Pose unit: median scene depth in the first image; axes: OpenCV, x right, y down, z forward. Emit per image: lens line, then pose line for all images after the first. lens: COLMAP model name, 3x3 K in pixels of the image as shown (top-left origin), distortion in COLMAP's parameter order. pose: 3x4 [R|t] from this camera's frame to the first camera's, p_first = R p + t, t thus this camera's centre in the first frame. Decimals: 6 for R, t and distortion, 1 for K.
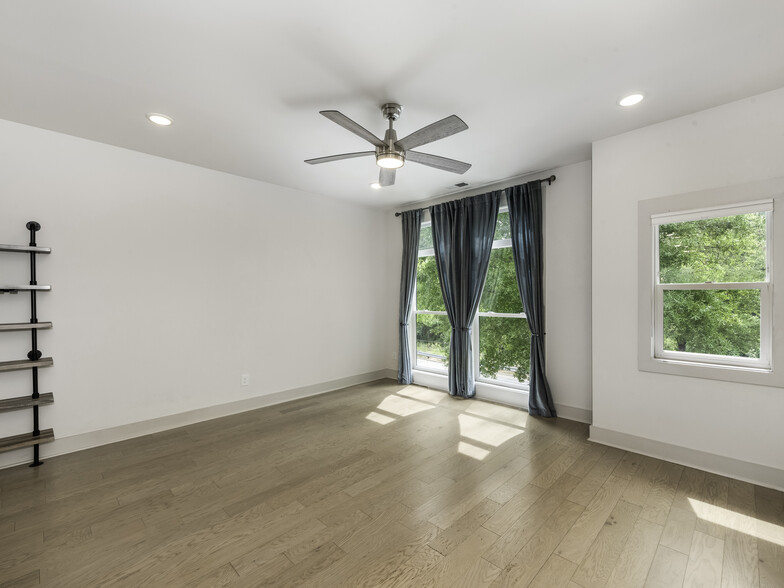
lens RADIAL K [[360.8, 0, 391.4], [0, 360.8, 295.5], [0, 0, 1]] dist [-0.002158, -0.005323]
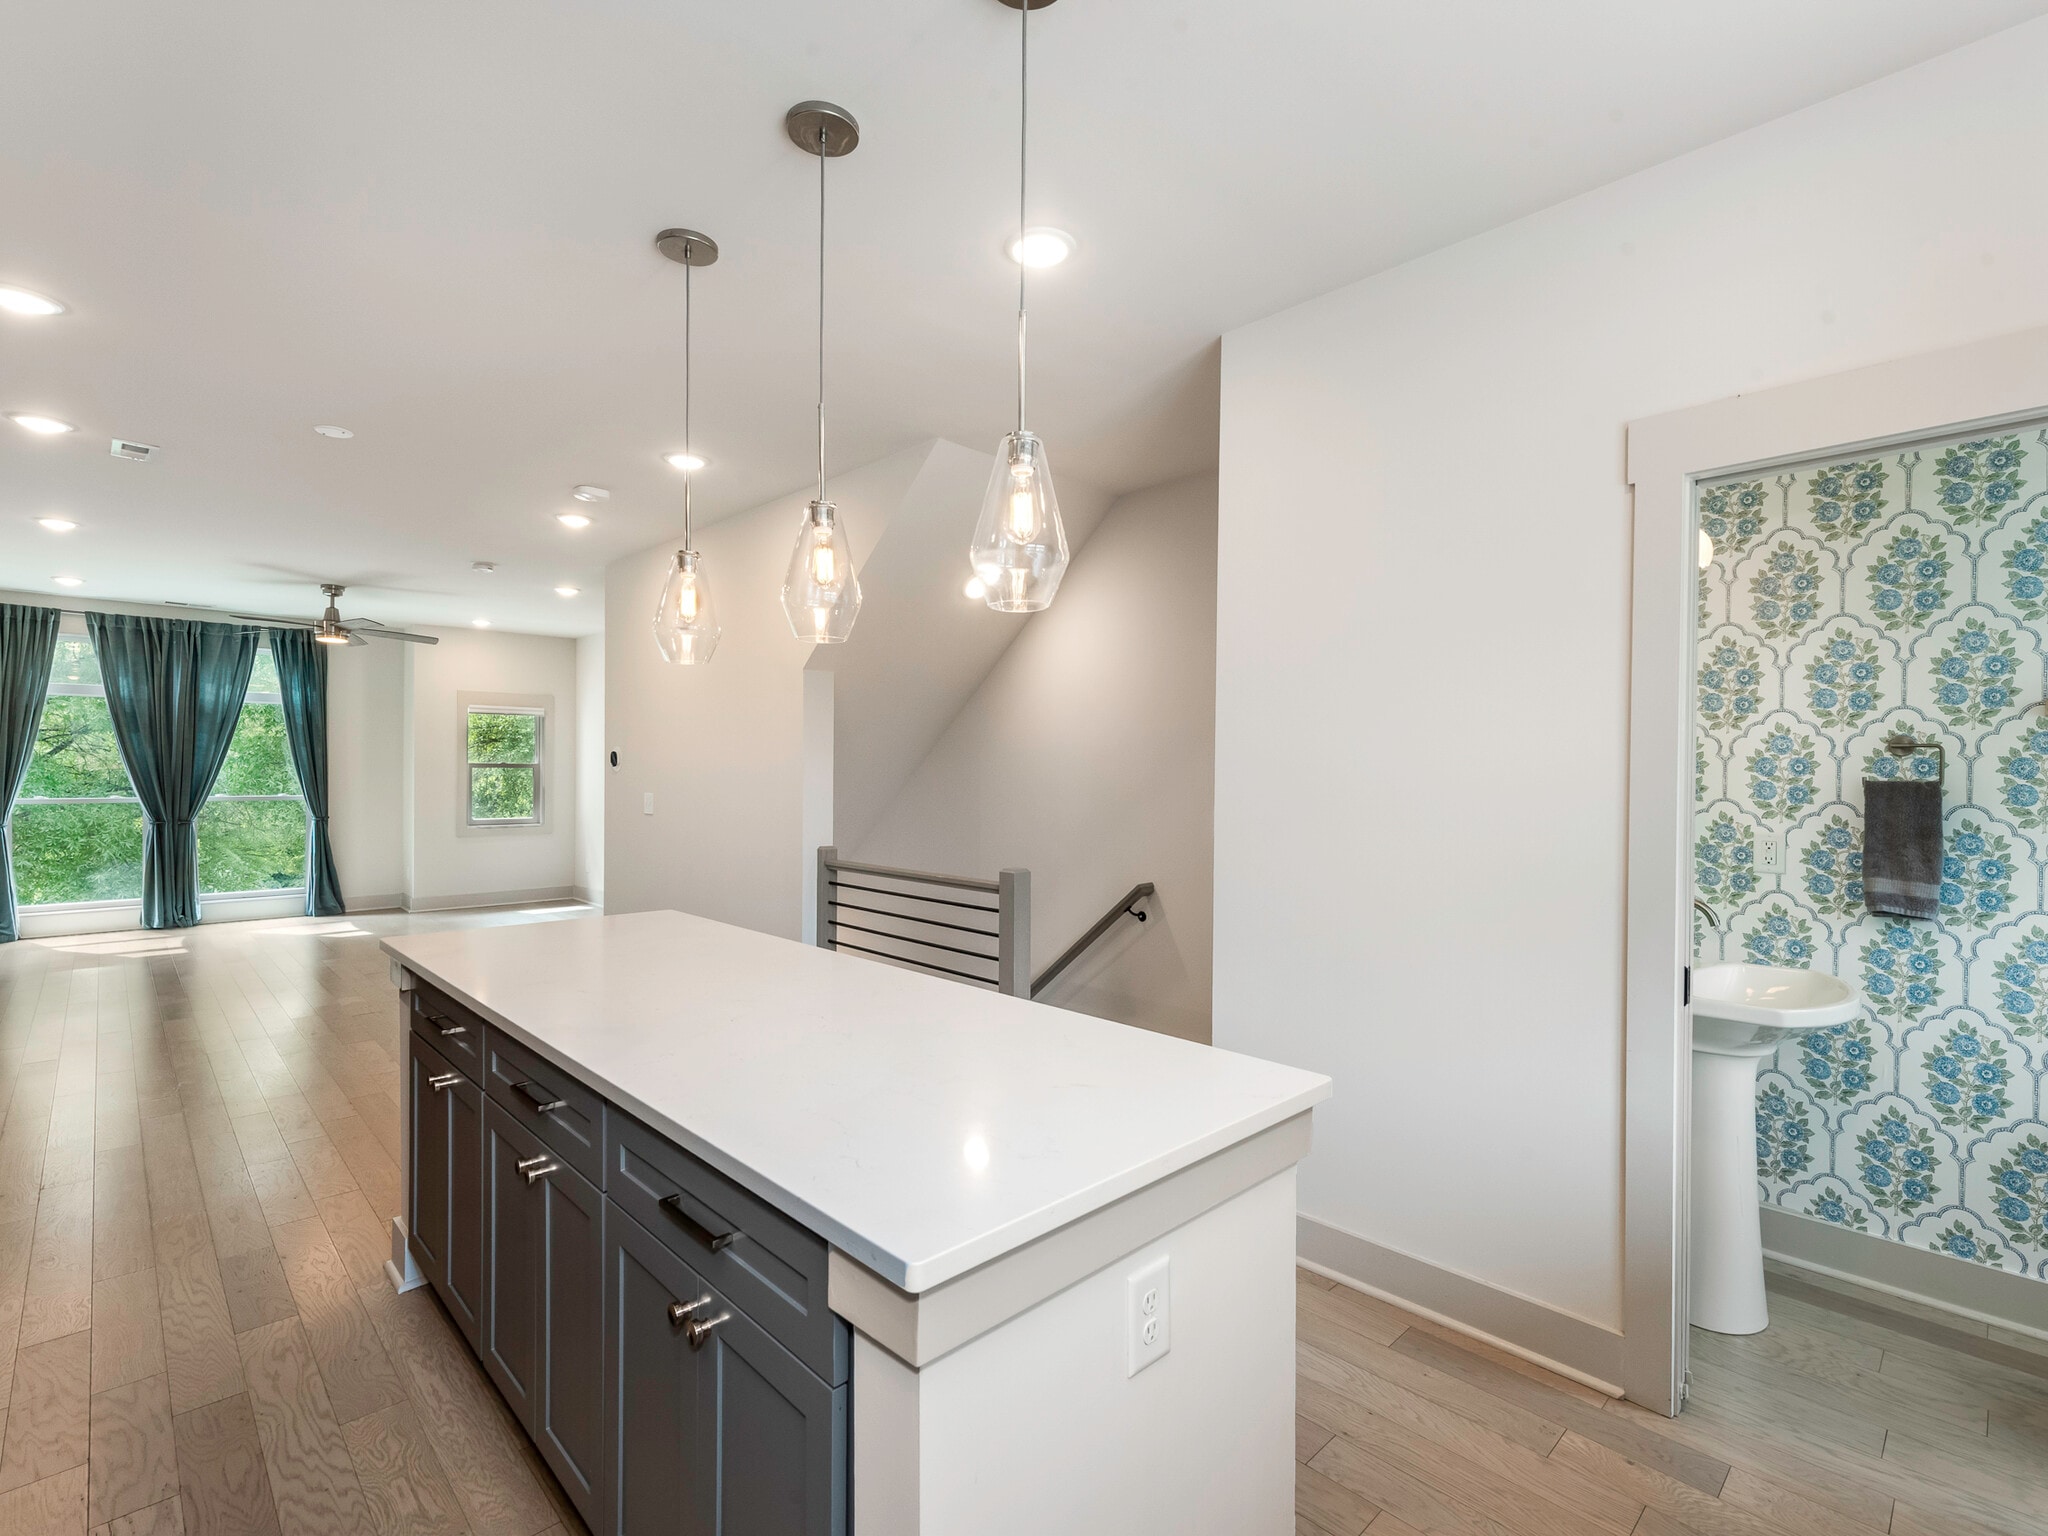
lens RADIAL K [[942.4, 0, 1022.5], [0, 942.4, 771.9], [0, 0, 1]] dist [-0.002158, -0.005323]
pose [[0.022985, -0.003028, 0.999731, -1.479238], [-0.010453, 0.999940, 0.003269, -0.019825], [-0.999681, -0.010525, 0.022952, -0.555499]]
